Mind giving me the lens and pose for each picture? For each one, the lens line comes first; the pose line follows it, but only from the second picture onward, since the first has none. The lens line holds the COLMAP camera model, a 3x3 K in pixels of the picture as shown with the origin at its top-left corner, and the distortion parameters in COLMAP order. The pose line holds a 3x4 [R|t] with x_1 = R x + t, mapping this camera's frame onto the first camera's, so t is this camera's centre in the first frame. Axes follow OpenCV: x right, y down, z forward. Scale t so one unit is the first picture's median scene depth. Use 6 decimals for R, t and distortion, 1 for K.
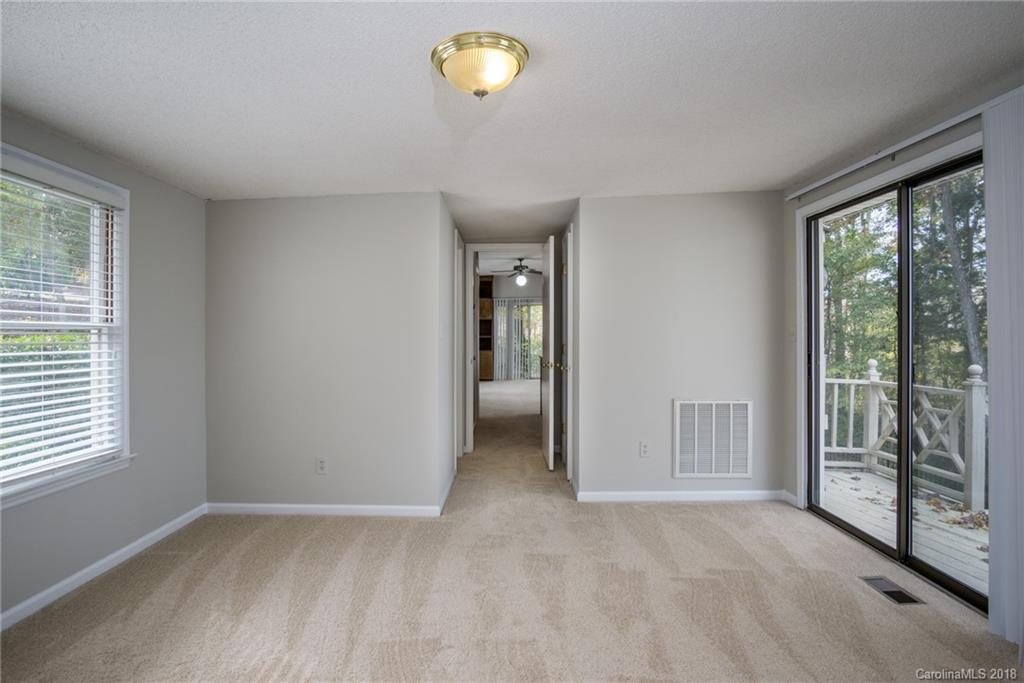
lens RADIAL K [[553.0, 0, 512.7], [0, 553.0, 337.8], [0, 0, 1]] dist [-0.001041, -0.000143]
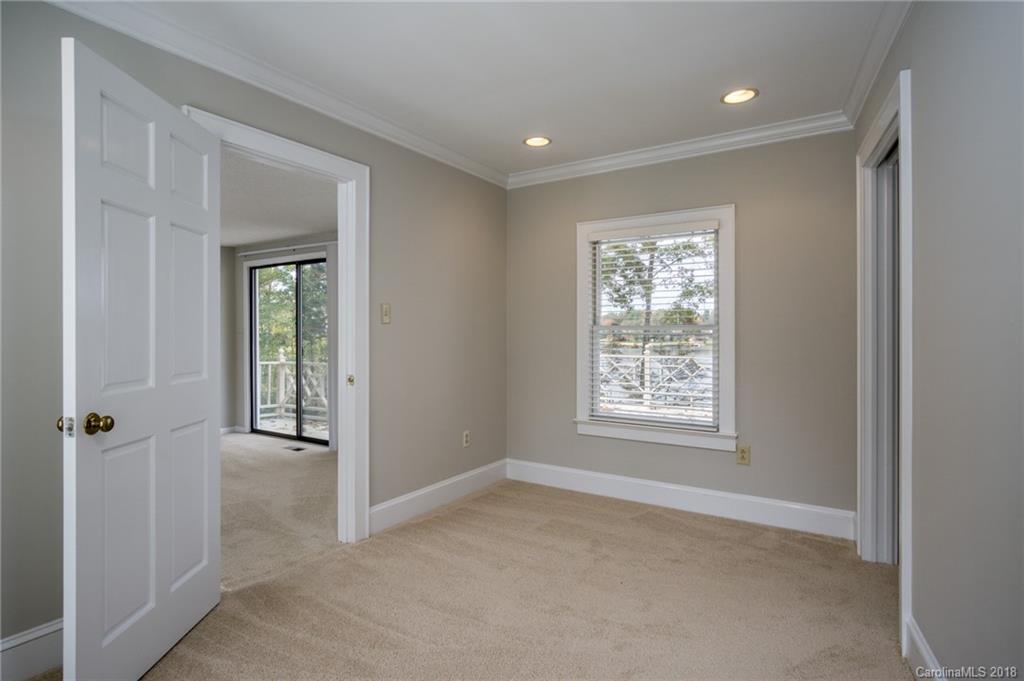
lens RADIAL K [[553.0, 0, 512.7], [0, 553.0, 336.8], [0, 0, 1]] dist [-0.001041, -0.000143]
pose [[0.552207, -0.006534, 0.833681, -0.348561], [0.006438, 0.999973, 0.003573, 0.003104], [-0.833682, 0.003395, 0.552234, -0.492914]]
